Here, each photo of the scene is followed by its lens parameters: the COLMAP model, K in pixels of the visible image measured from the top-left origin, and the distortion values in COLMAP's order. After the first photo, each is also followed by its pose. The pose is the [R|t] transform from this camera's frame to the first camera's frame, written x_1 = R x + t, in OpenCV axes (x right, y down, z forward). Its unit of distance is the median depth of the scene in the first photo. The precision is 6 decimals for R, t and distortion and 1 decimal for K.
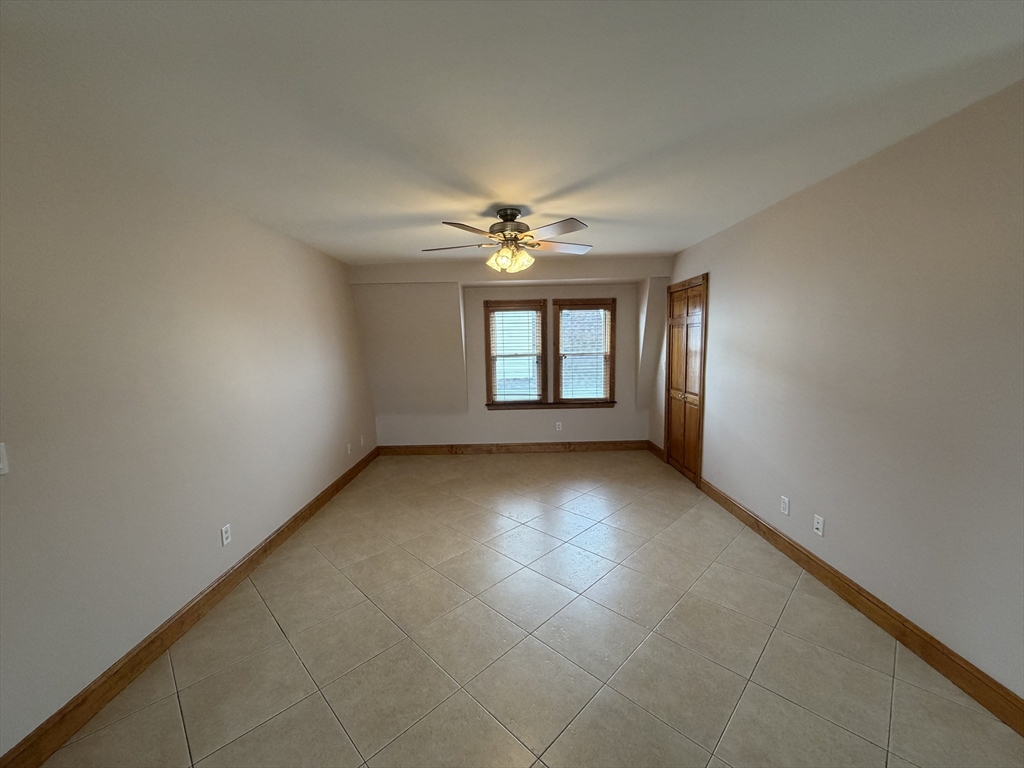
lens RADIAL K [[405.9, 0, 509.7], [0, 405.9, 385.3], [0, 0, 1]] dist [-0.000452, 0.000102]
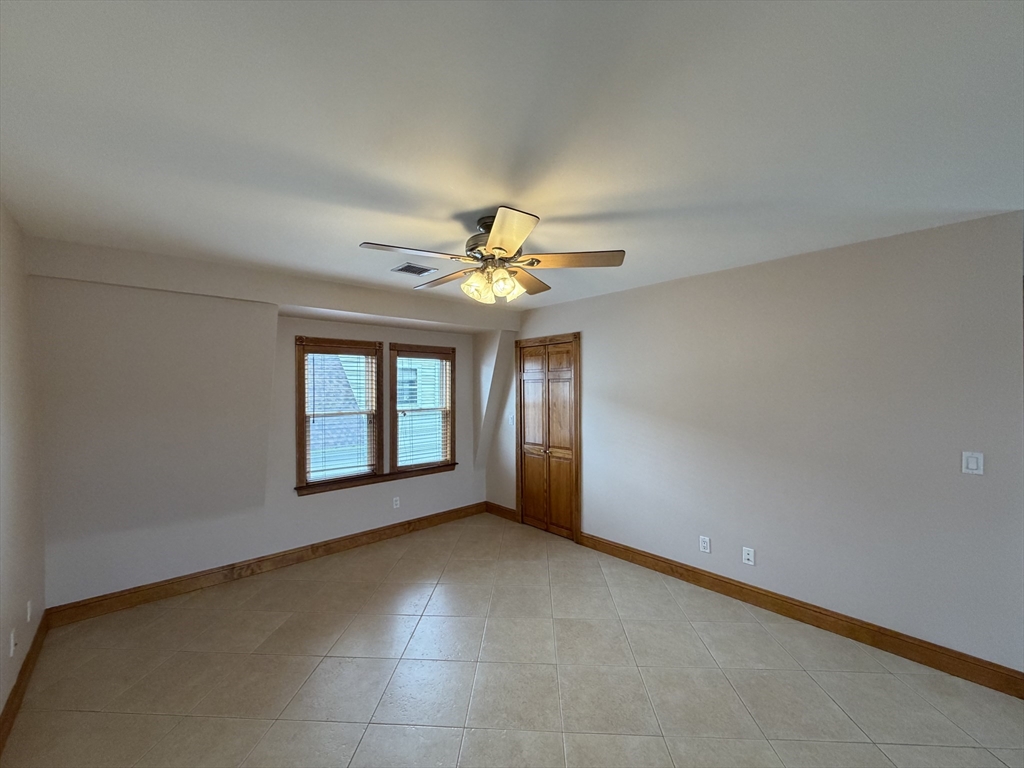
lens RADIAL K [[405.9, 0, 509.7], [0, 405.9, 385.3], [0, 0, 1]] dist [-0.000452, 0.000102]
pose [[0.744567, 0.019403, 0.667266, -0.249157], [0.064696, 0.992775, -0.101060, -0.031381], [-0.664405, 0.118415, 0.737932, 0.254593]]
